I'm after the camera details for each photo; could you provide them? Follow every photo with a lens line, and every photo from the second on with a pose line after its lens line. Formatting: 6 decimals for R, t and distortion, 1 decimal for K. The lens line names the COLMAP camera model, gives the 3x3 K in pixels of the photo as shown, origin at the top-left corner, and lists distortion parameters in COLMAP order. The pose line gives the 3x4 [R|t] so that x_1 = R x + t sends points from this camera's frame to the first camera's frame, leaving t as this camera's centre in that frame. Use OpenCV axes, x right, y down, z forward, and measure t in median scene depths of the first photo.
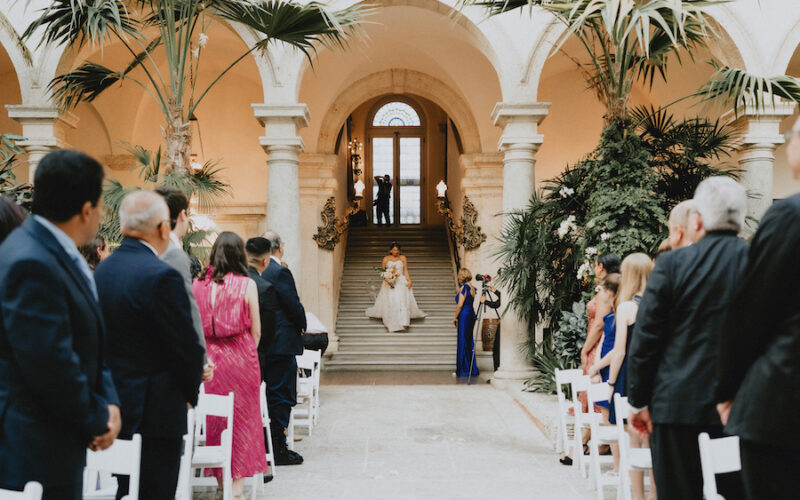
lens RADIAL K [[787.4, 0, 400.9], [0, 787.4, 288.6], [0, 0, 1]] dist [-0.009992, -0.001906]
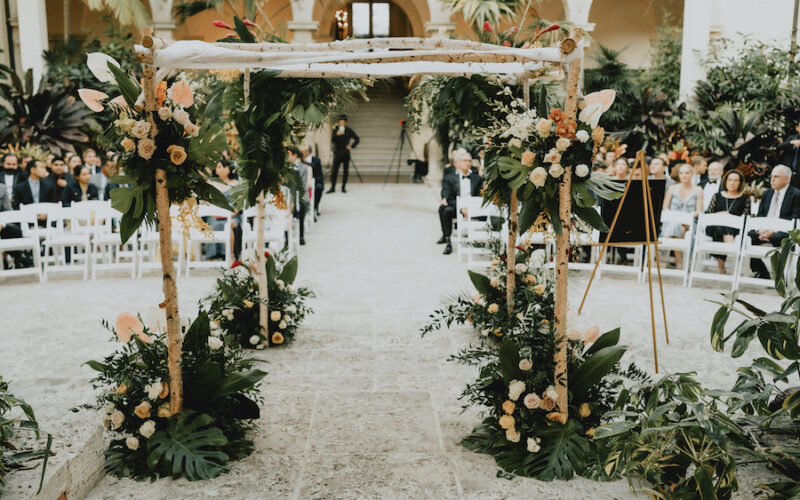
lens RADIAL K [[787.4, 0, 400.9], [0, 787.4, 288.6], [0, 0, 1]] dist [-0.009992, -0.001906]
pose [[0.999537, 0.003266, 0.030267, 0.013315], [-0.010488, 0.970305, 0.241656, -0.083293], [-0.028579, -0.241862, 0.969890, -0.845084]]
